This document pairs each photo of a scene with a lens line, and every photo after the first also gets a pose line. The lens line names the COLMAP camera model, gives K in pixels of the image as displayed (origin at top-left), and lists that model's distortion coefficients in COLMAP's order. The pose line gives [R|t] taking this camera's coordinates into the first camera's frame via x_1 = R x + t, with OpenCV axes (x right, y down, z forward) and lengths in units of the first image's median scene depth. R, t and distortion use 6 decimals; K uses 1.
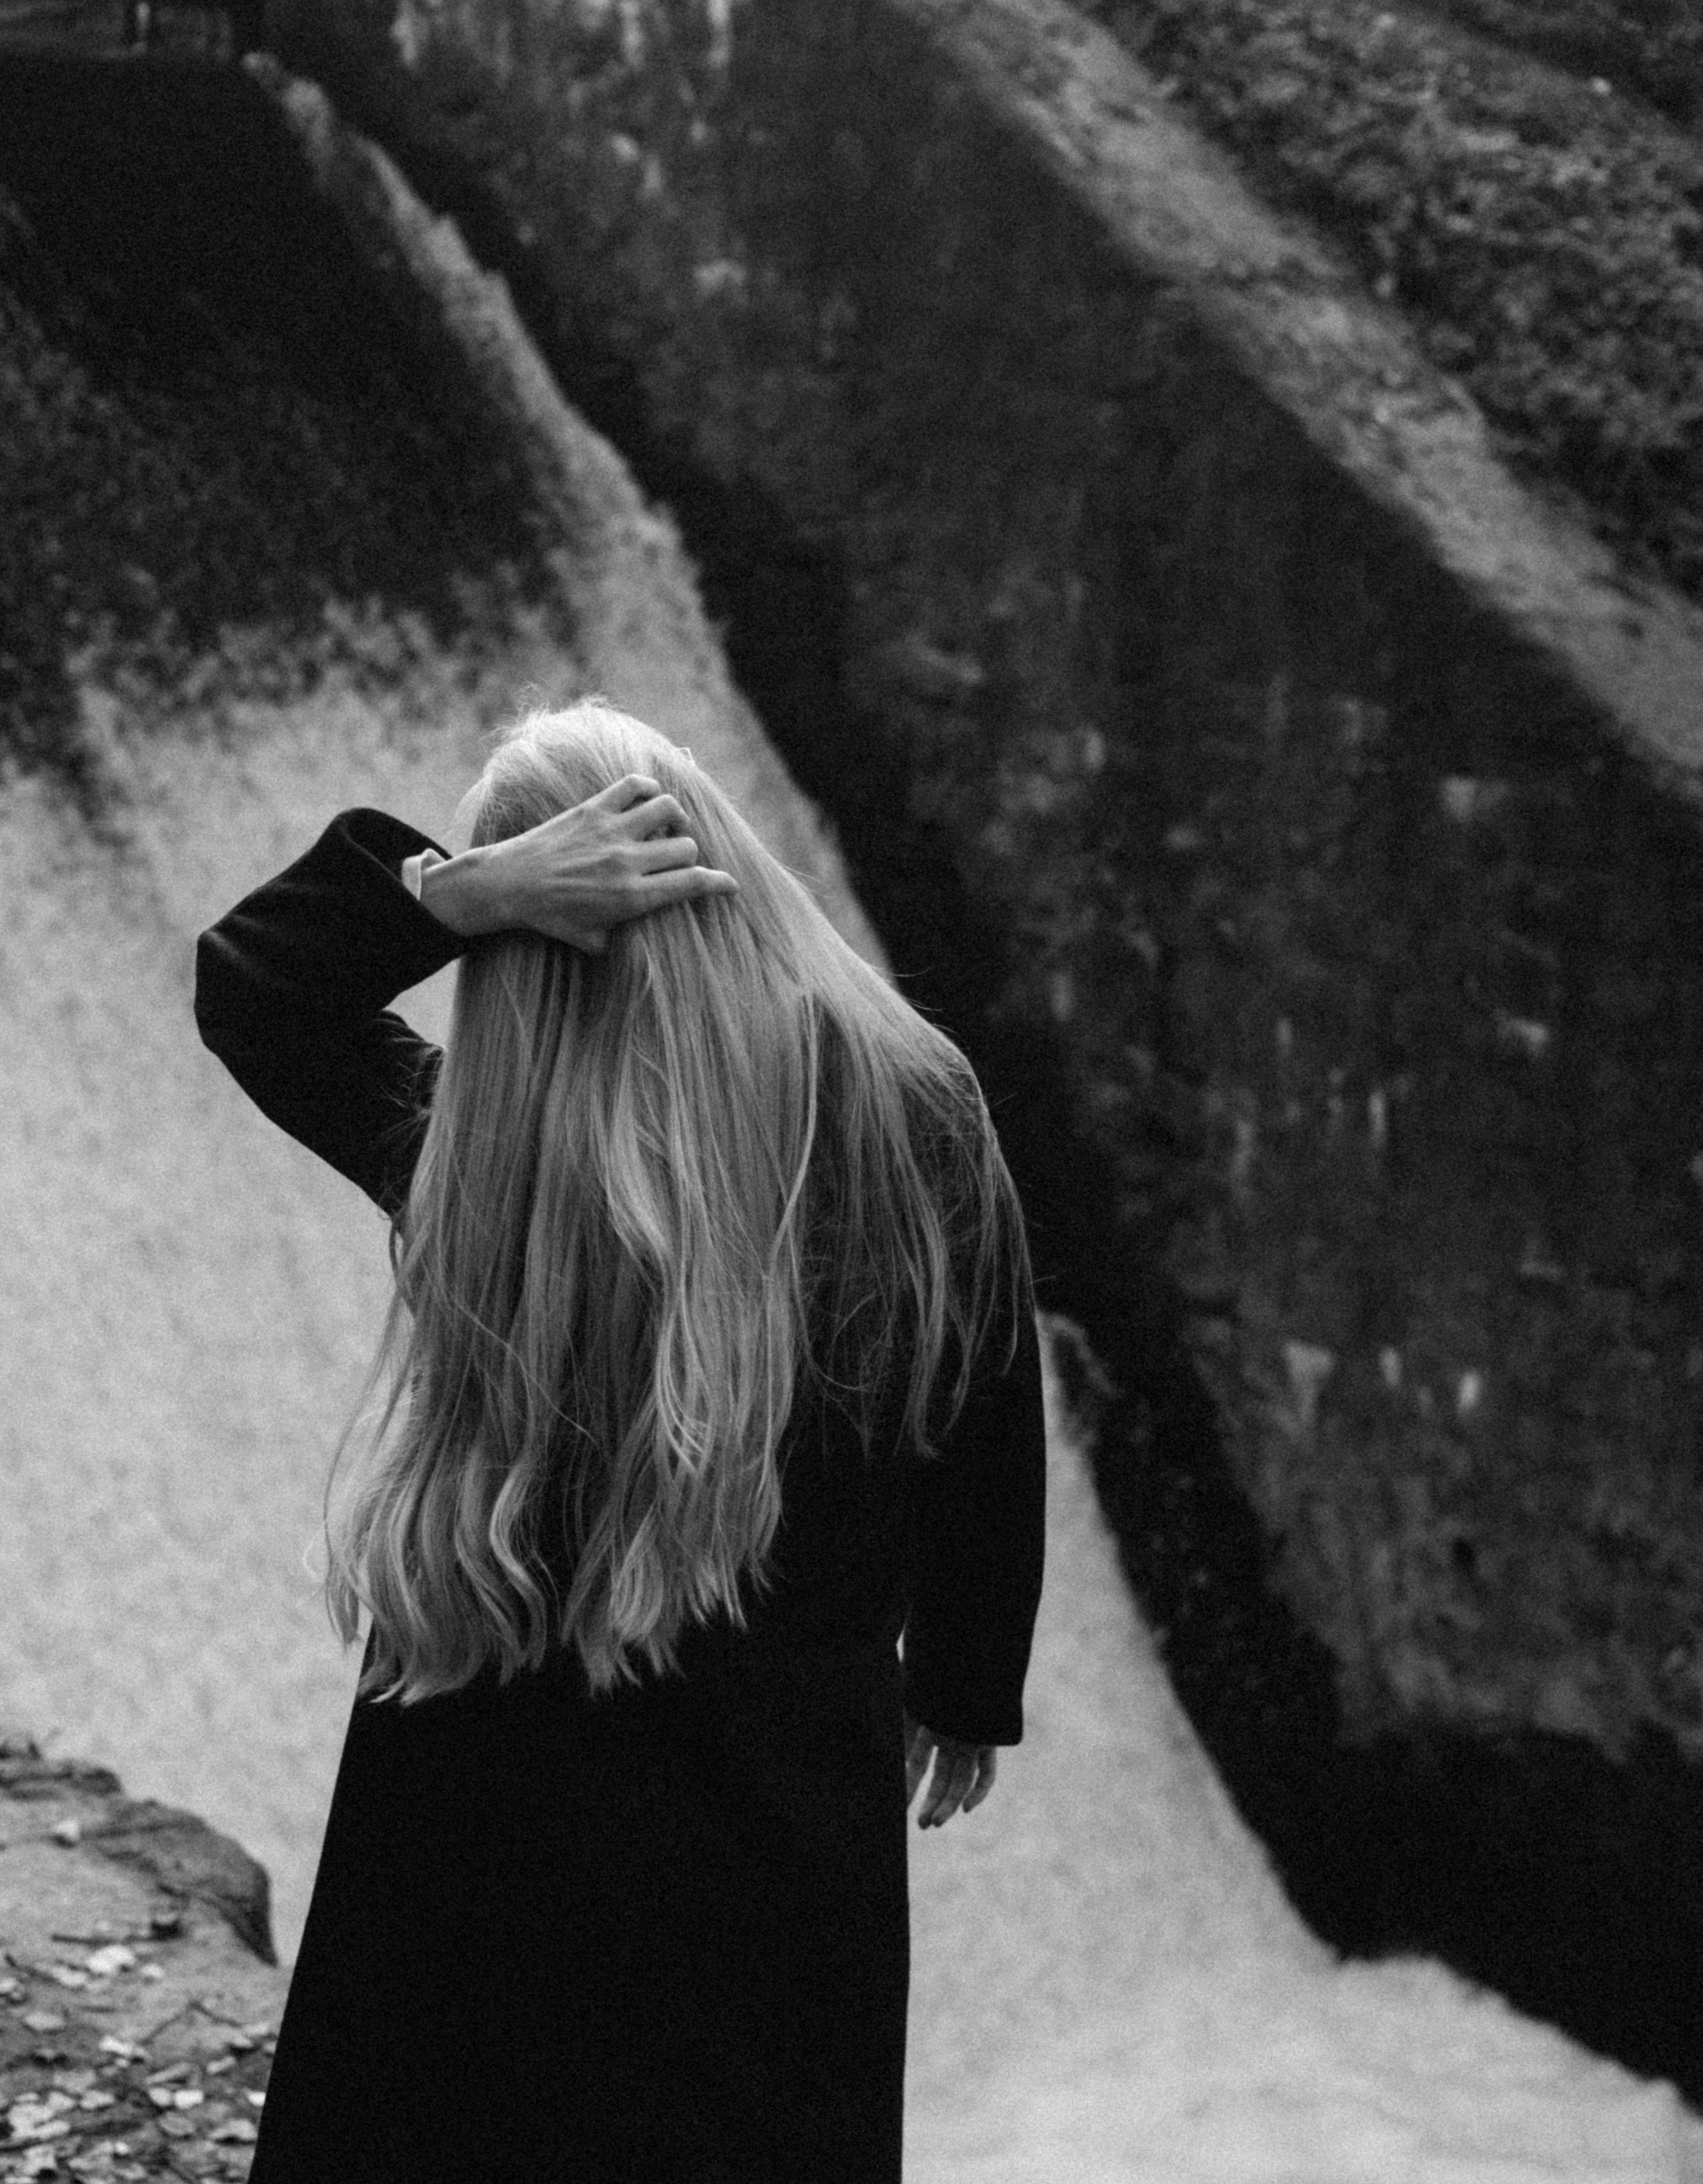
lens RADIAL K [[3567.7, 0, 835.2], [0, 3567.7, 1306.3], [0, 0, 1]] dist [0.015066, 0.000000]
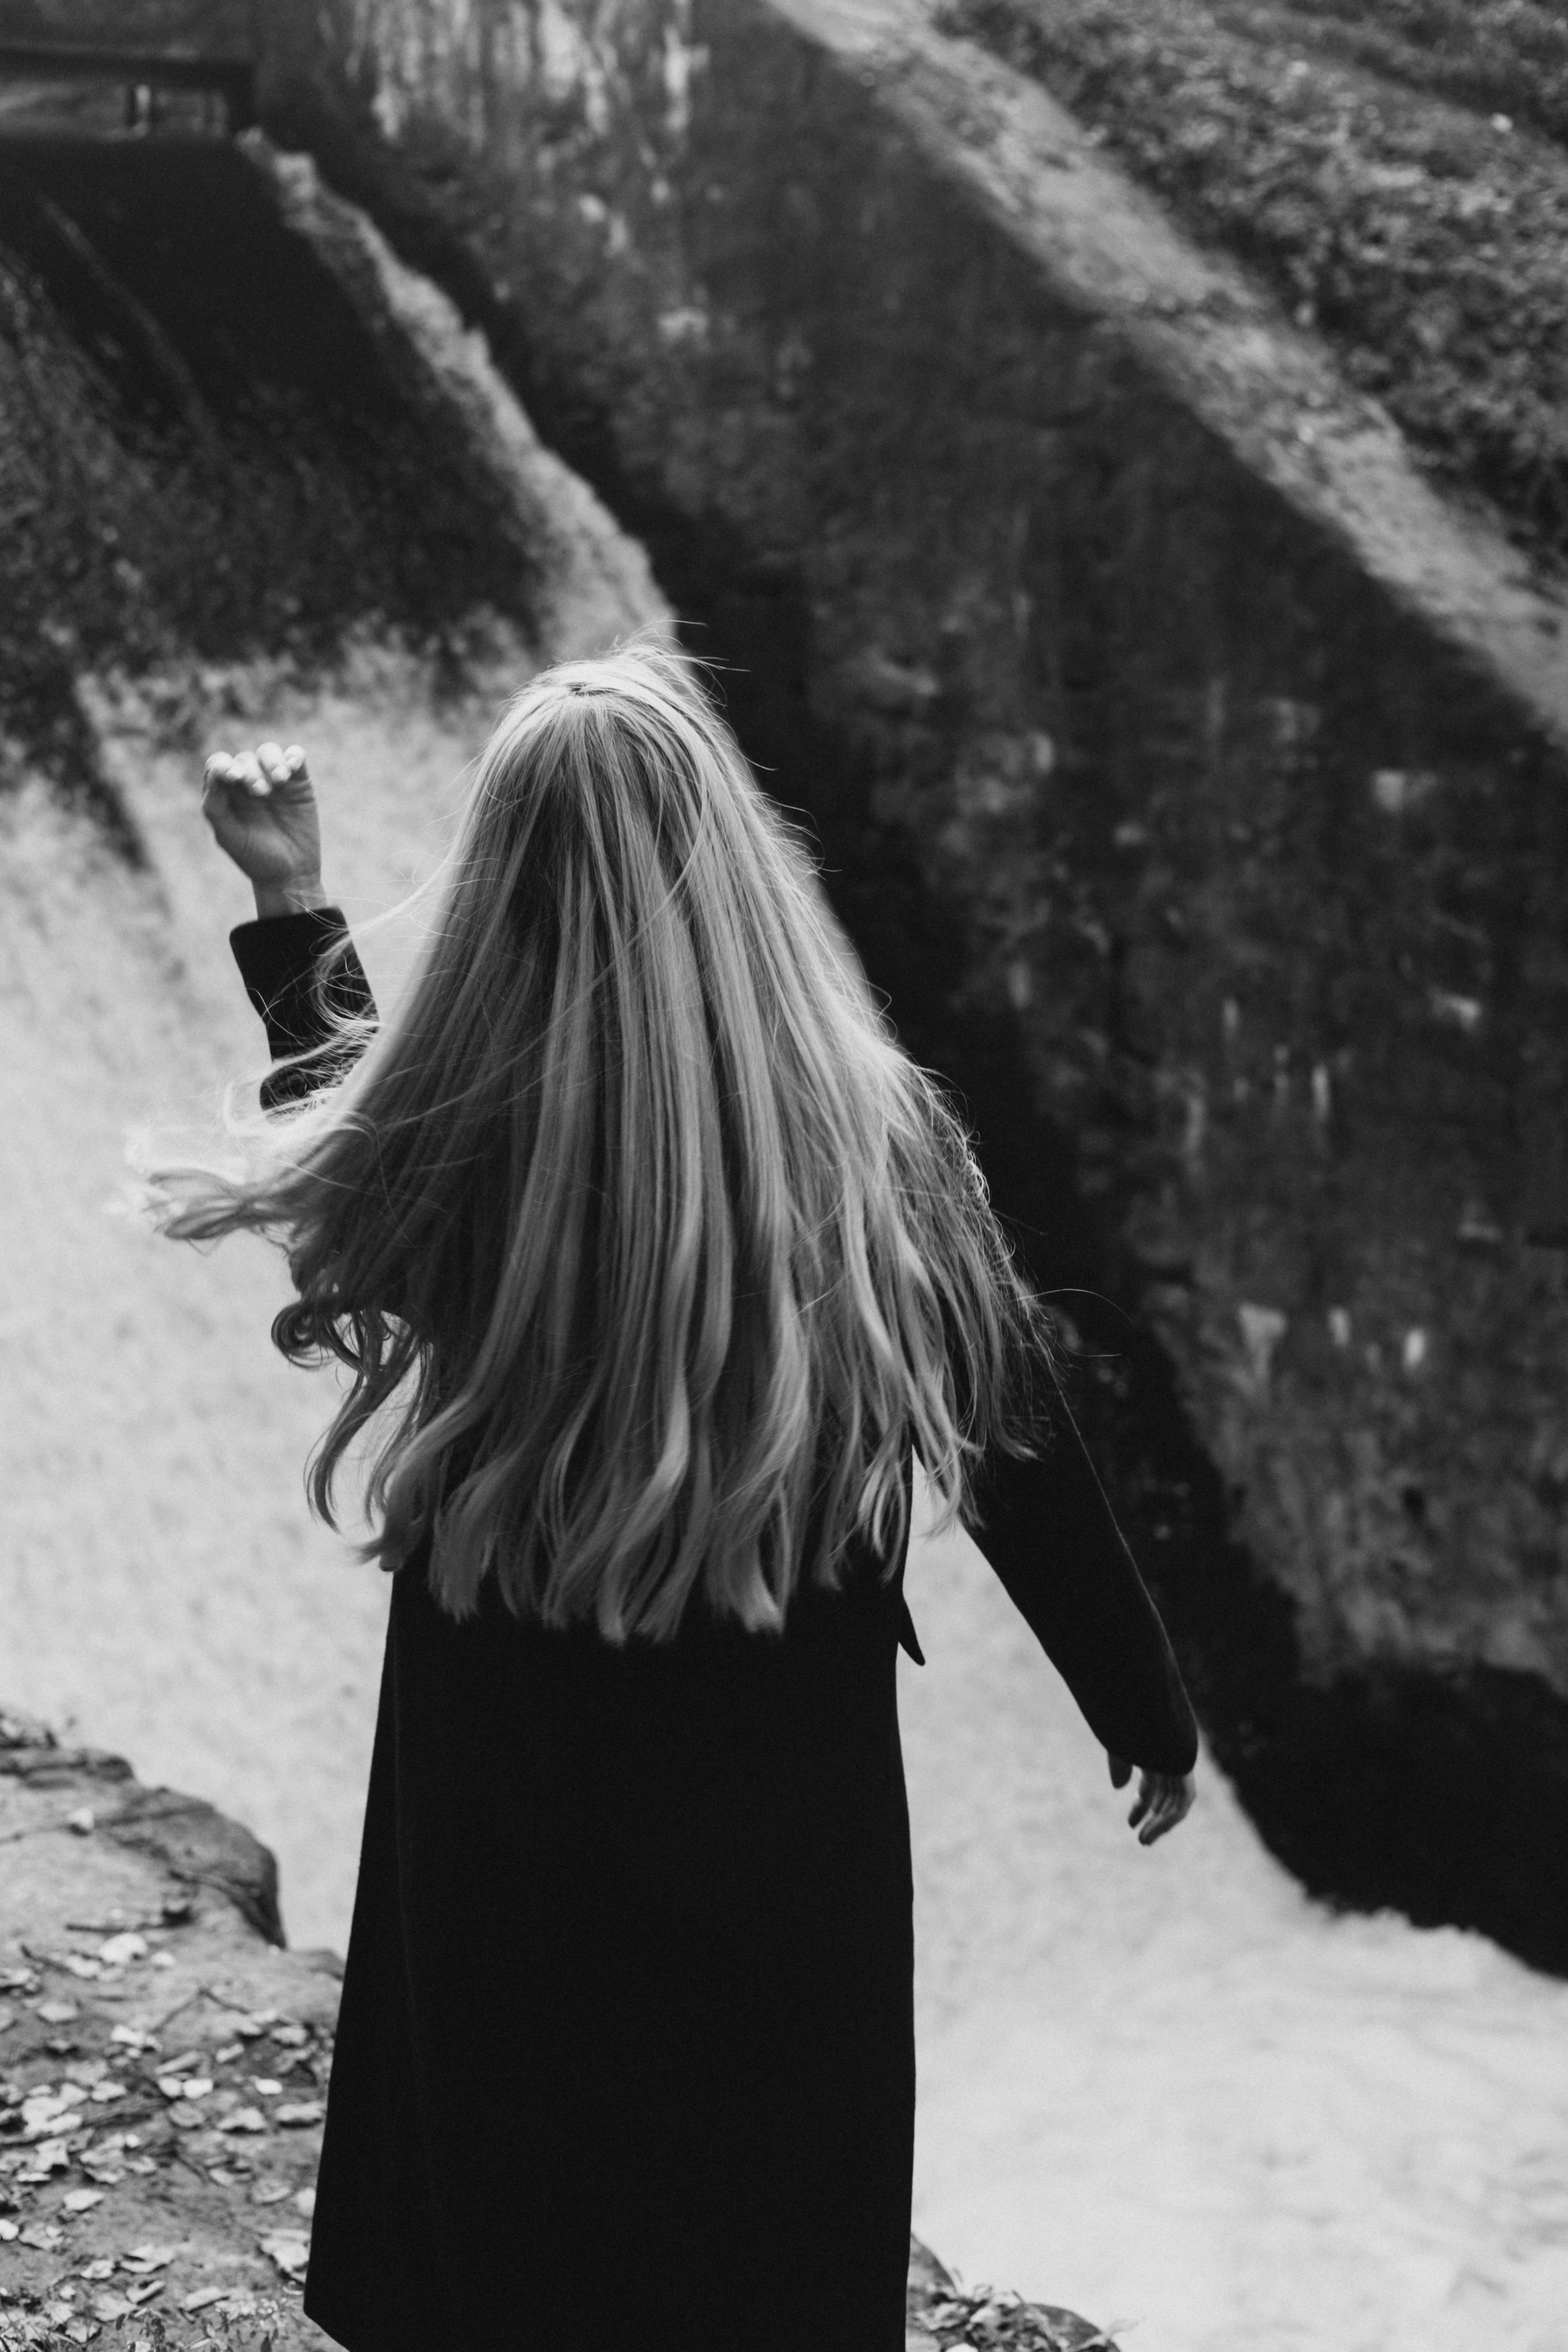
lens RADIAL K [[3296.5, 0, 768.2], [0, 3296.5, 1194.9], [0, 0, 1]] dist [0.019143, 0.000000]
pose [[0.999595, -0.024824, -0.013937, 0.000670], [0.024481, 0.999407, -0.024220, -0.002465], [0.014530, 0.023869, 0.999610, 0.017464]]
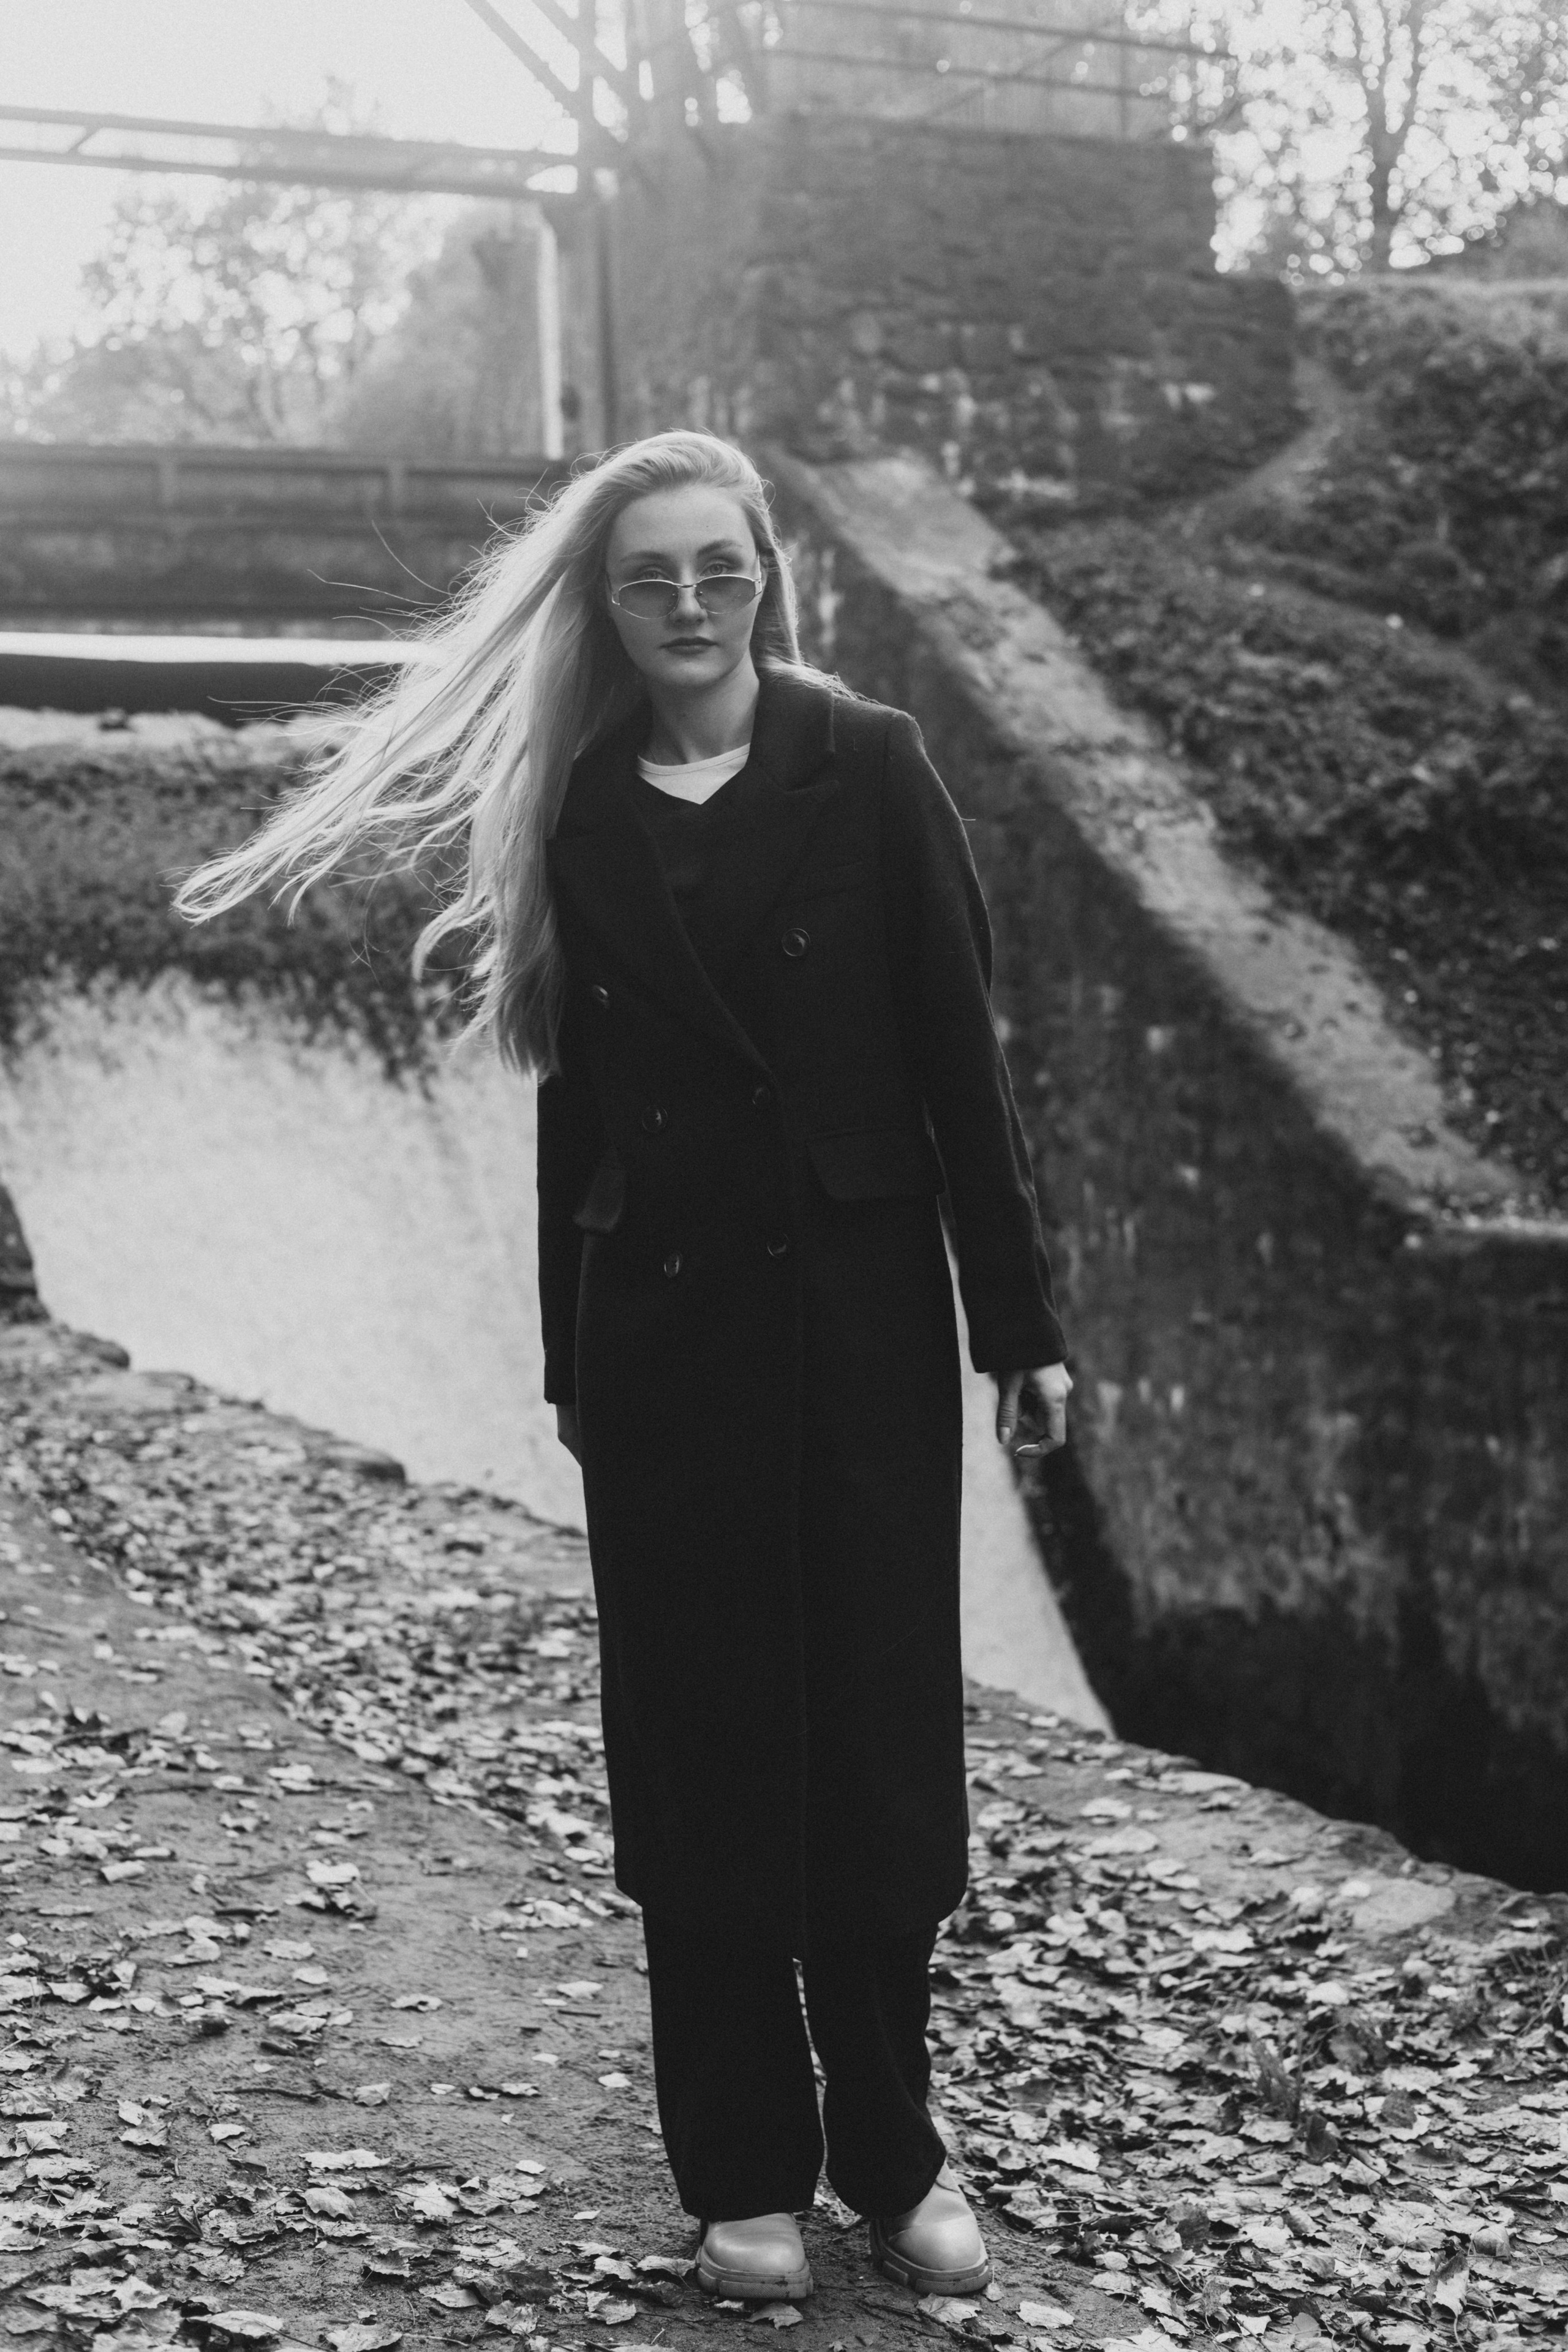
lens RADIAL K [[3296.5, 0, 770.4], [0, 3296.5, 1196.9], [0, 0, 1]] dist [0.019143, 0.000000]
pose [[0.966639, -0.015550, -0.255670, 0.364188], [-0.026492, 0.986733, -0.160173, 0.169690], [0.254769, 0.161603, 0.953403, -0.473097]]
